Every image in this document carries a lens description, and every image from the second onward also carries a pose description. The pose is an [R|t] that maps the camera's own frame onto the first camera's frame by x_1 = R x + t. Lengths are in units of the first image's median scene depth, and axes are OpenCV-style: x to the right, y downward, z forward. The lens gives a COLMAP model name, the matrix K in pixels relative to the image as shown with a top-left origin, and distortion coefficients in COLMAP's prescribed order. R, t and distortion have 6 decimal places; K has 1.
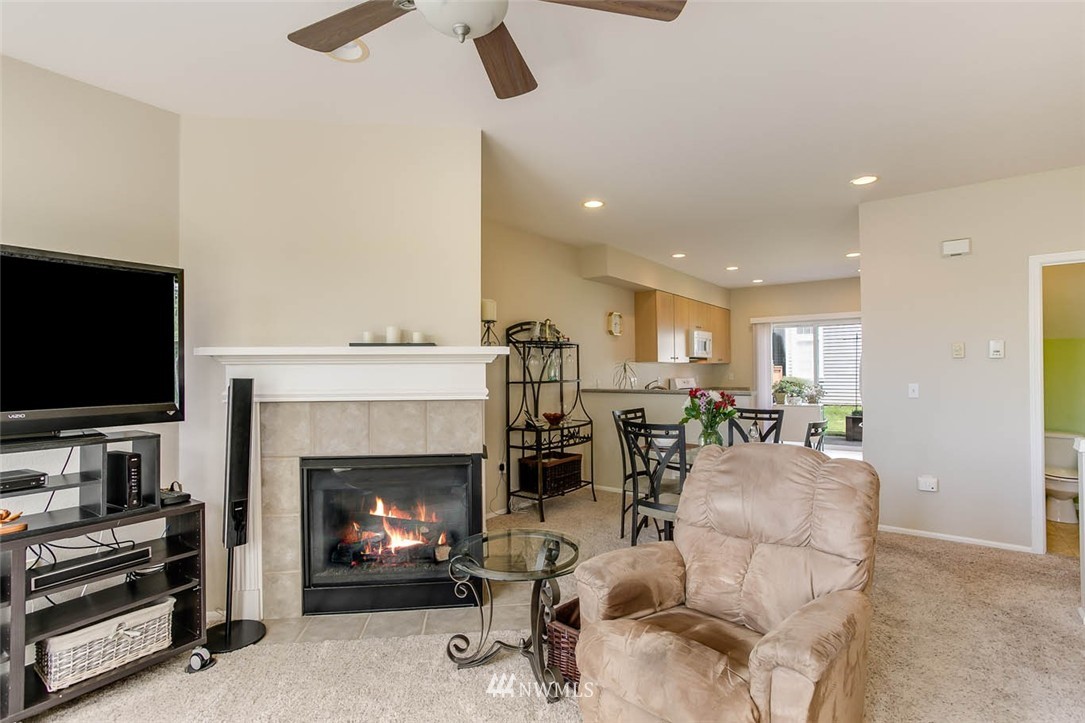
lens RADIAL K [[514.7, 0, 555.1], [0, 514.7, 371.3], [0, 0, 1]] dist [-0.002416, -0.000019]
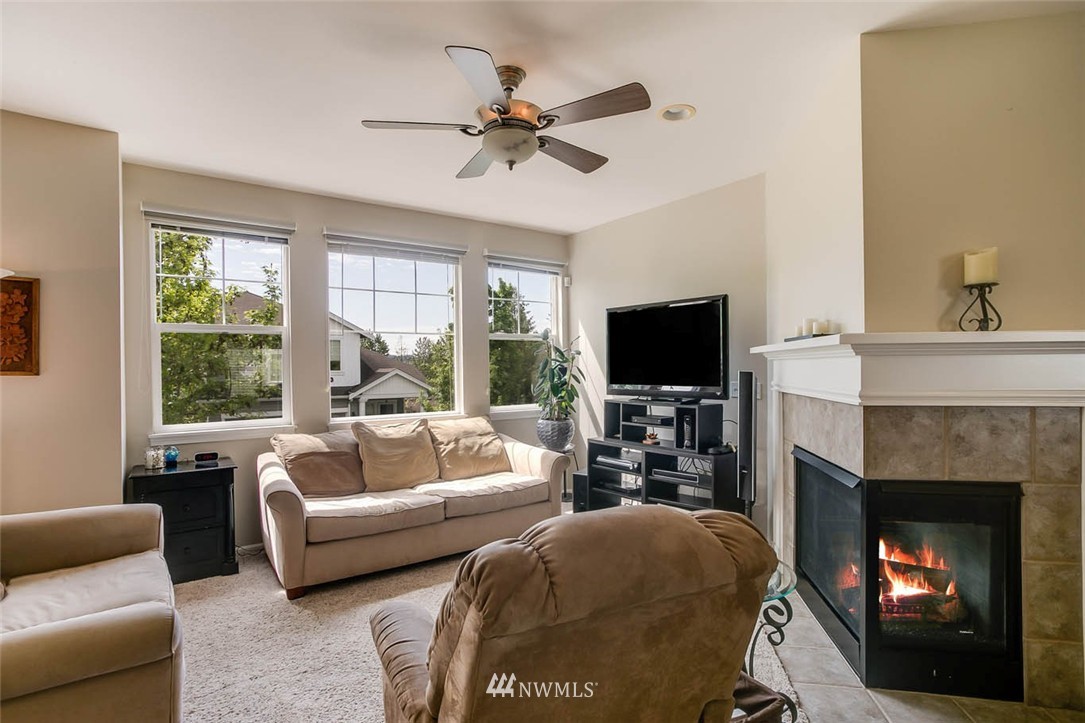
lens RADIAL K [[542.6, 0, 544.1], [0, 542.6, 370.9], [0, 0, 1]] dist [-0.012142, 0.000897]
pose [[-0.321942, 0.014914, -0.946642, 0.323677], [0.004275, 0.999889, 0.014300, -0.003695], [0.946750, 0.000557, -0.321970, 0.360601]]
